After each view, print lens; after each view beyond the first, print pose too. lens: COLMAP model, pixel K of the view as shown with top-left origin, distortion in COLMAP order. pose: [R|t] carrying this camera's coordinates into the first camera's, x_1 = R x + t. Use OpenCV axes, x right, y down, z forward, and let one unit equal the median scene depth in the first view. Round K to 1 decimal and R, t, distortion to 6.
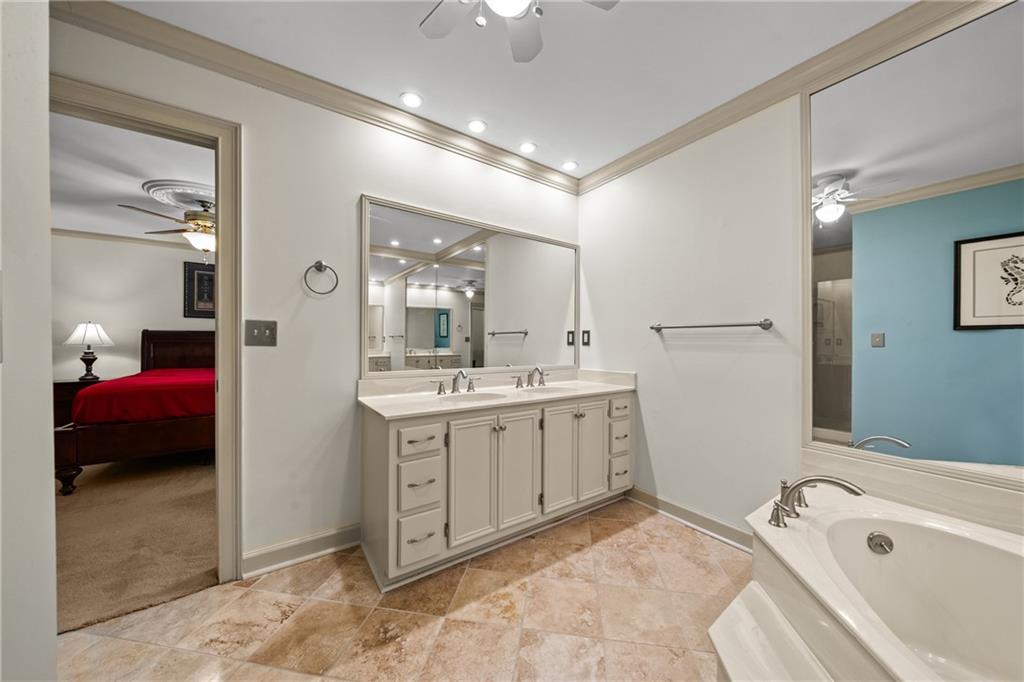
lens RADIAL K [[350.4, 0, 510.1], [0, 350.4, 337.2], [0, 0, 1]] dist [-0.003371, -0.000219]
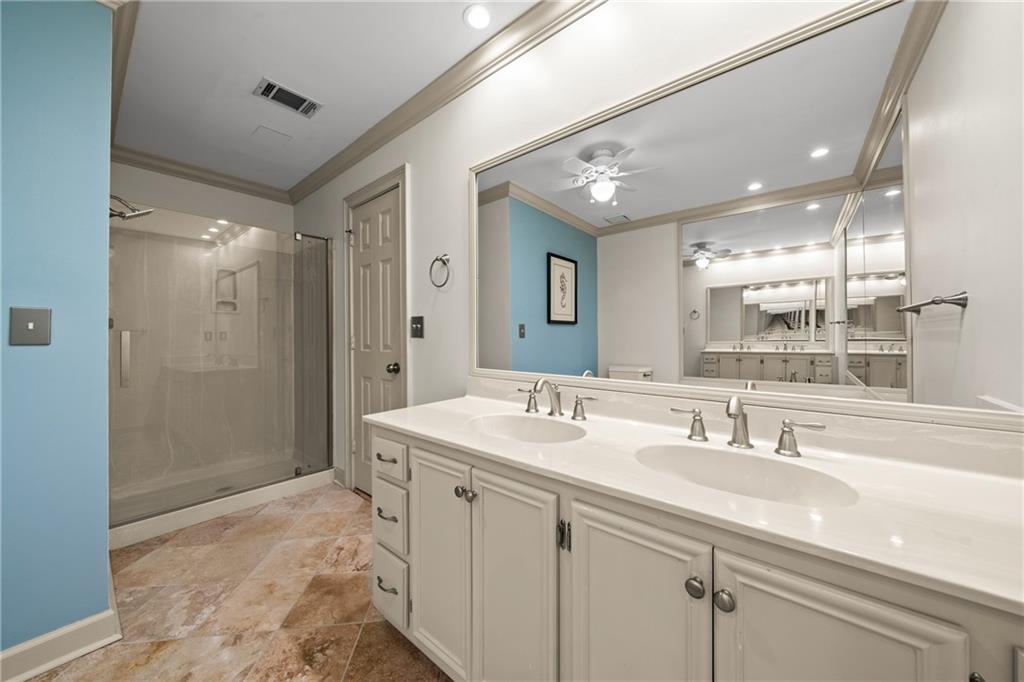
lens RADIAL K [[352.8, 0, 508.0], [0, 352.8, 329.6], [0, 0, 1]] dist [-0.006062, -0.000106]
pose [[0.266283, -0.023111, -0.963618, 0.142207], [0.022520, 0.999589, -0.017750, 0.006754], [0.963632, -0.016974, 0.266694, 0.260121]]
